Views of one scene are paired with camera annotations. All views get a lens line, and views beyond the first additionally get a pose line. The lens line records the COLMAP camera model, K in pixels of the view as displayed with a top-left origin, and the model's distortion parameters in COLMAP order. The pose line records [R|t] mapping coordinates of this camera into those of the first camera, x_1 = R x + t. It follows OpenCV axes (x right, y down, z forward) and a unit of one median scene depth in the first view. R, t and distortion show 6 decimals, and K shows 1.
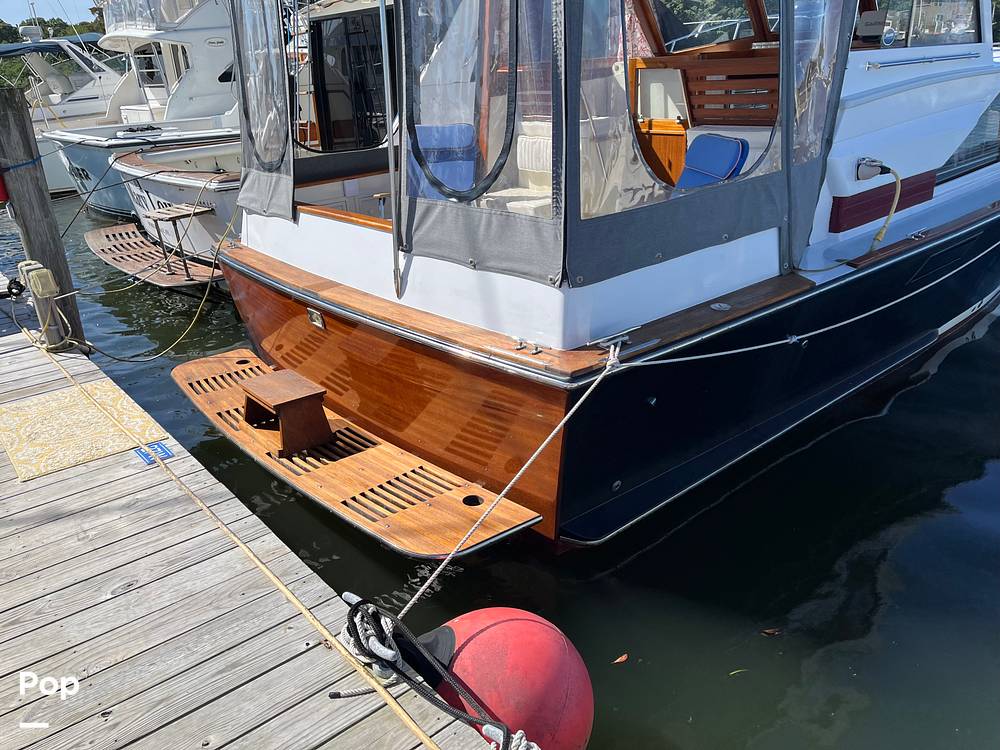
lens RADIAL K [[756.1, 0, 502.5], [0, 756.1, 371.8], [0, 0, 1]] dist [0.078560, -0.100098]
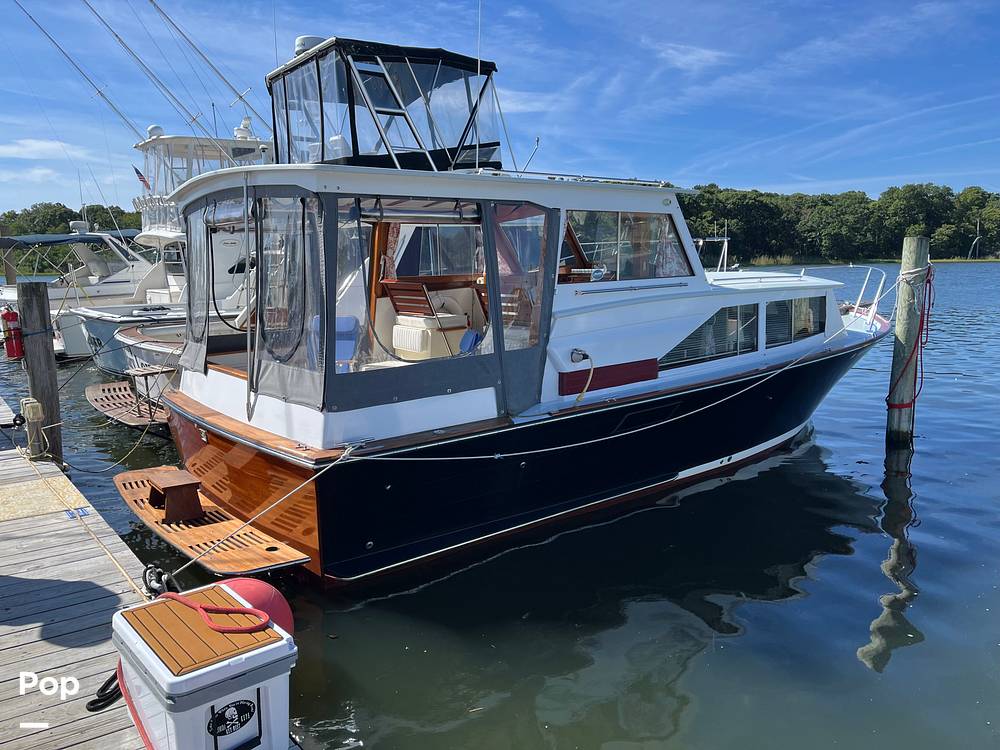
lens RADIAL K [[756.1, 0, 501.6], [0, 756.1, 382.2], [0, 0, 1]] dist [0.078560, -0.100098]
pose [[0.998946, 0.037707, -0.026156, 0.394316], [-0.042537, 0.974704, -0.219414, 0.137739], [0.017221, 0.220296, 0.975281, -0.511636]]
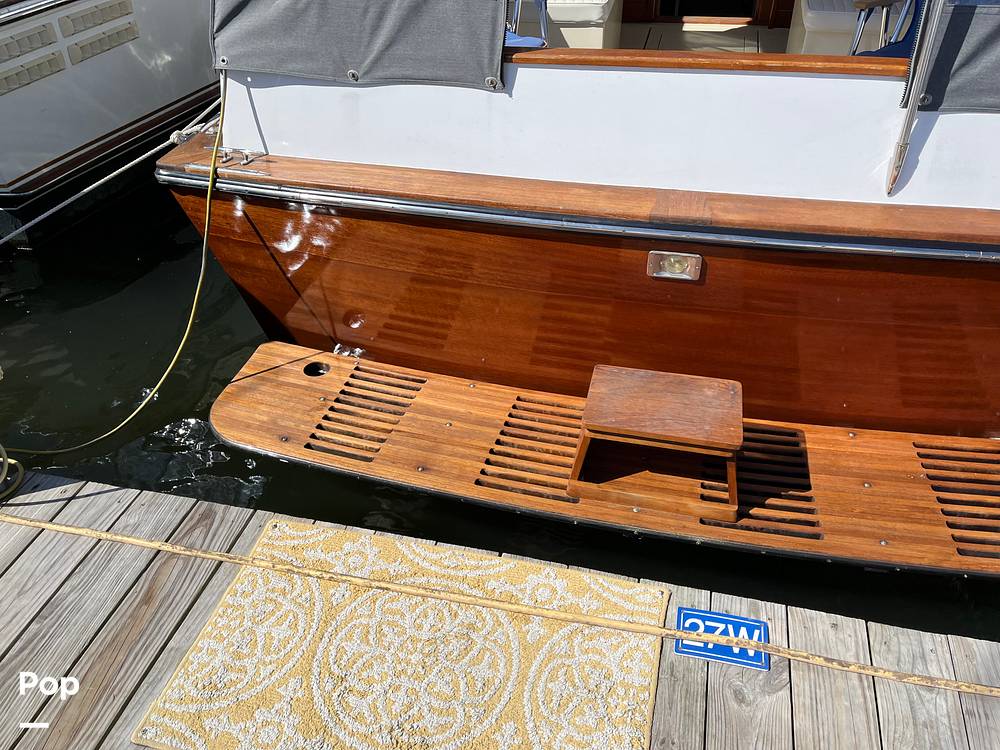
lens RADIAL K [[756.1, 0, 505.0], [0, 756.1, 375.8], [0, 0, 1]] dist [0.078560, -0.100098]
pose [[0.809169, -0.344815, 0.475761, -0.646546], [0.212292, 0.926570, 0.310483, -0.197555], [-0.547885, -0.150233, 0.822953, 0.614150]]
